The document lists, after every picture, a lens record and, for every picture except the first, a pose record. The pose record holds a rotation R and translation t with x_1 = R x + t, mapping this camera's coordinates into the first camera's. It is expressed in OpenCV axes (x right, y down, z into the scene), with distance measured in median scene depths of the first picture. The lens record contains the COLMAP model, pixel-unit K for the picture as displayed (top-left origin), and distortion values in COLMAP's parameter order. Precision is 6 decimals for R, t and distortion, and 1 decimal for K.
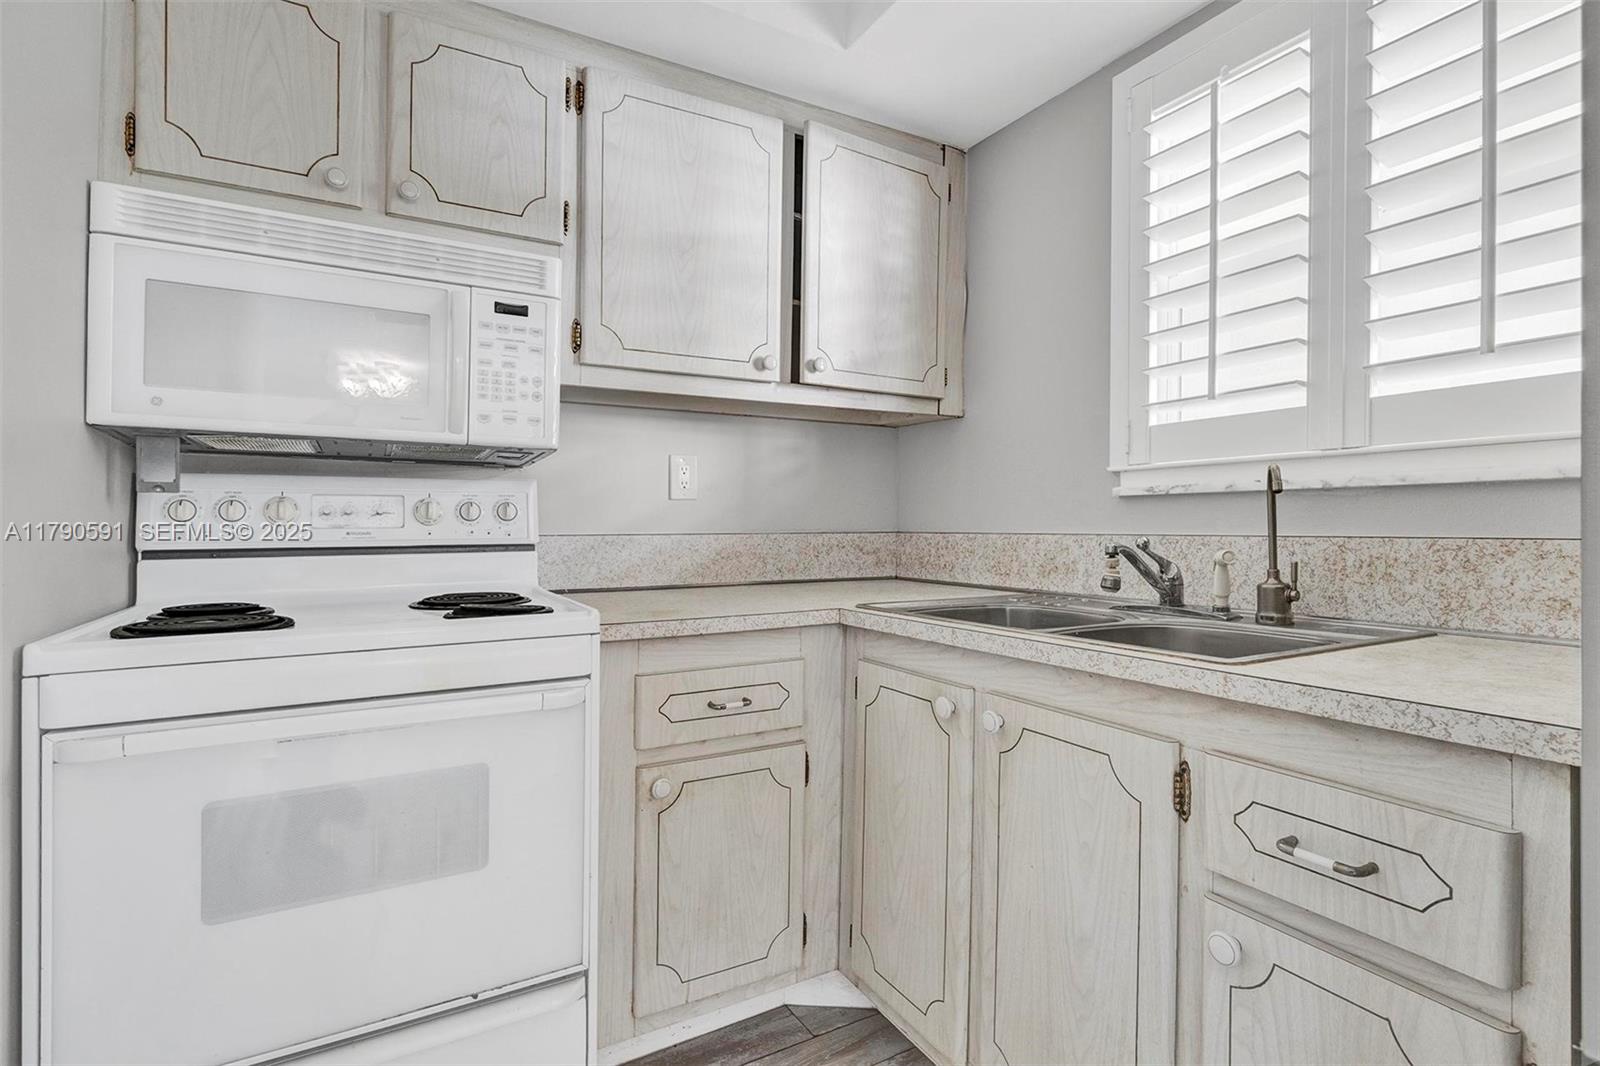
lens RADIAL K [[771.1, 0, 789.6], [0, 771.1, 499.8], [0, 0, 1]] dist [0.000886, -0.001929]
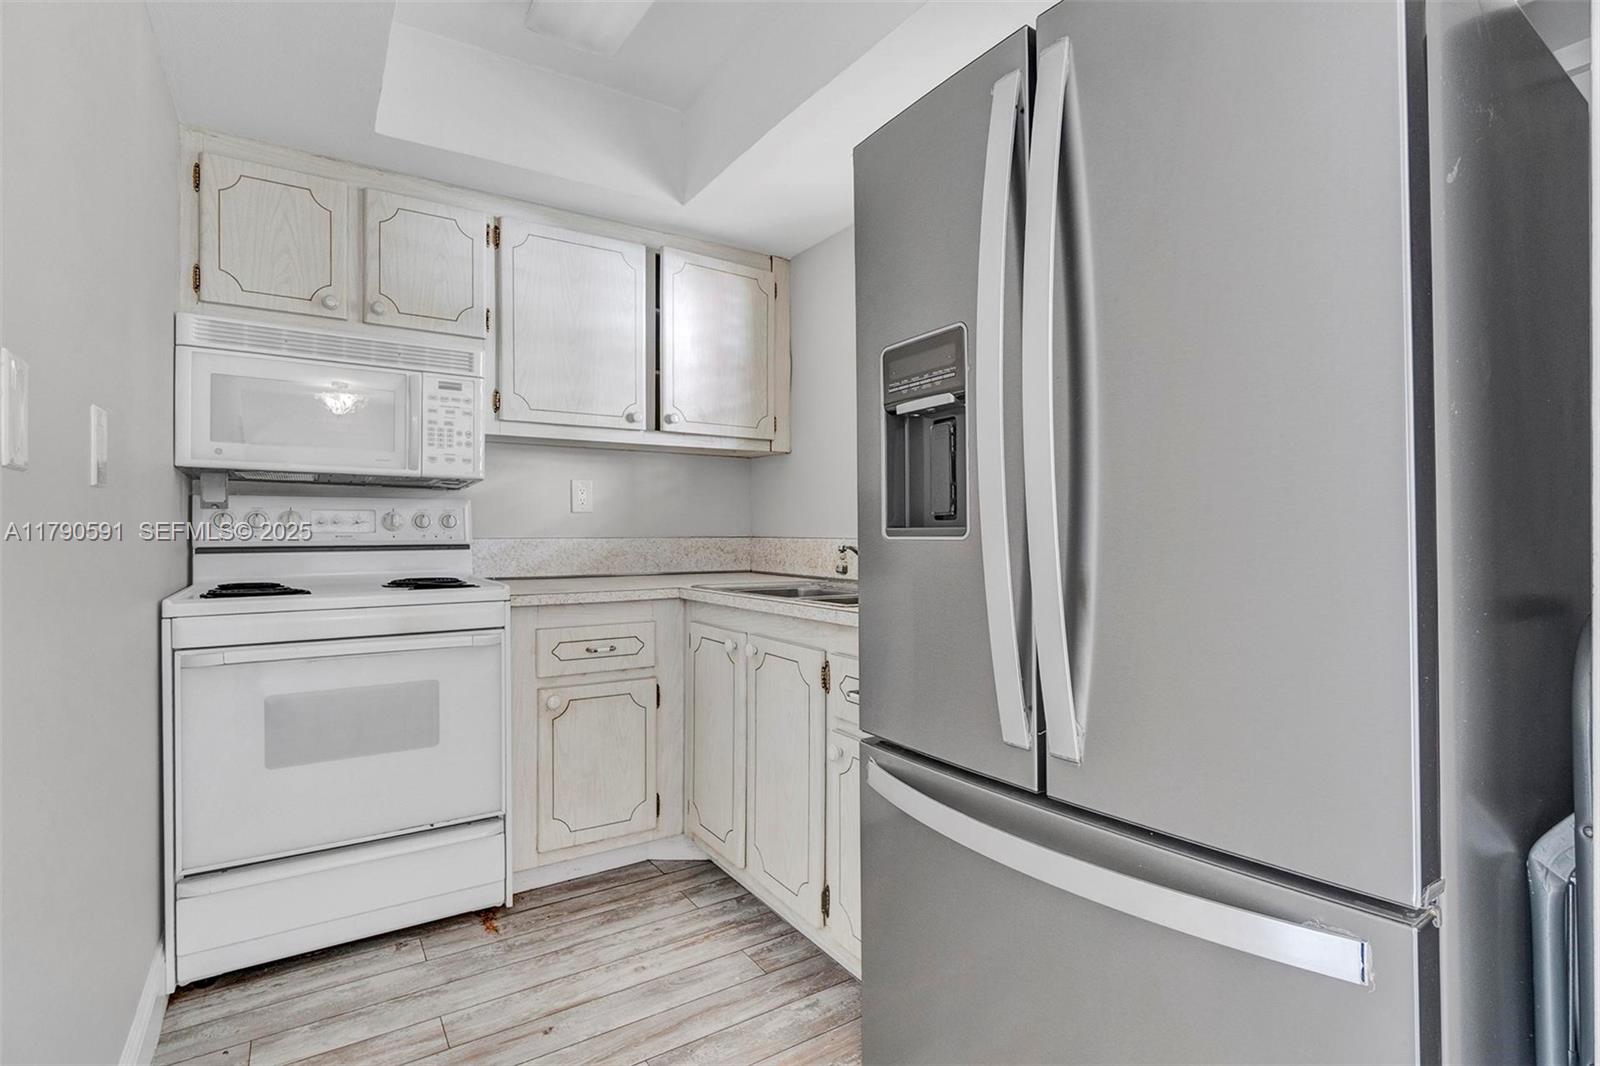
lens RADIAL K [[771.1, 0, 789.0], [0, 771.1, 533.2], [0, 0, 1]] dist [0.000886, -0.001929]
pose [[0.998105, 0.002364, 0.061483, 0.200116], [-0.004559, 0.999356, 0.035589, -0.019399], [-0.061360, -0.035801, 0.997473, -0.532576]]
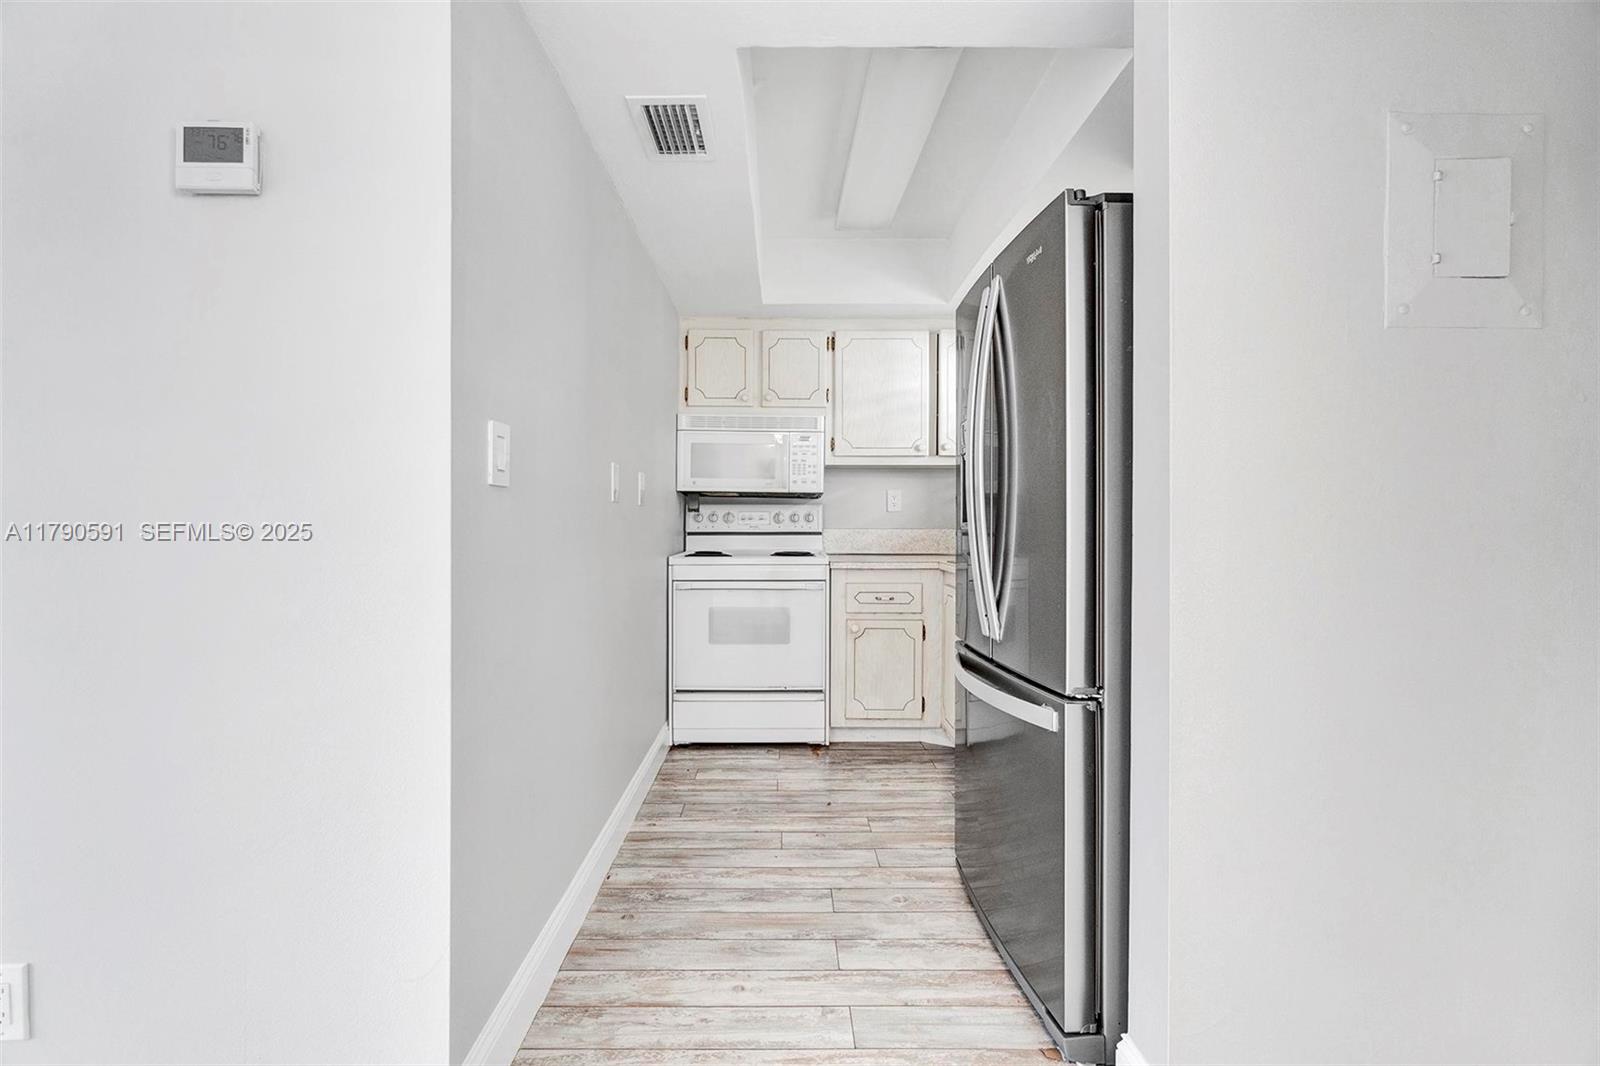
lens RADIAL K [[697.8, 0, 787.3], [0, 697.8, 526.1], [0, 0, 1]] dist [-0.007349, 0.002770]
pose [[0.877951, 0.007139, -0.478696, 0.684882], [0.010242, 0.999380, 0.033688, -0.037541], [0.478640, -0.034480, 0.877334, -1.040036]]
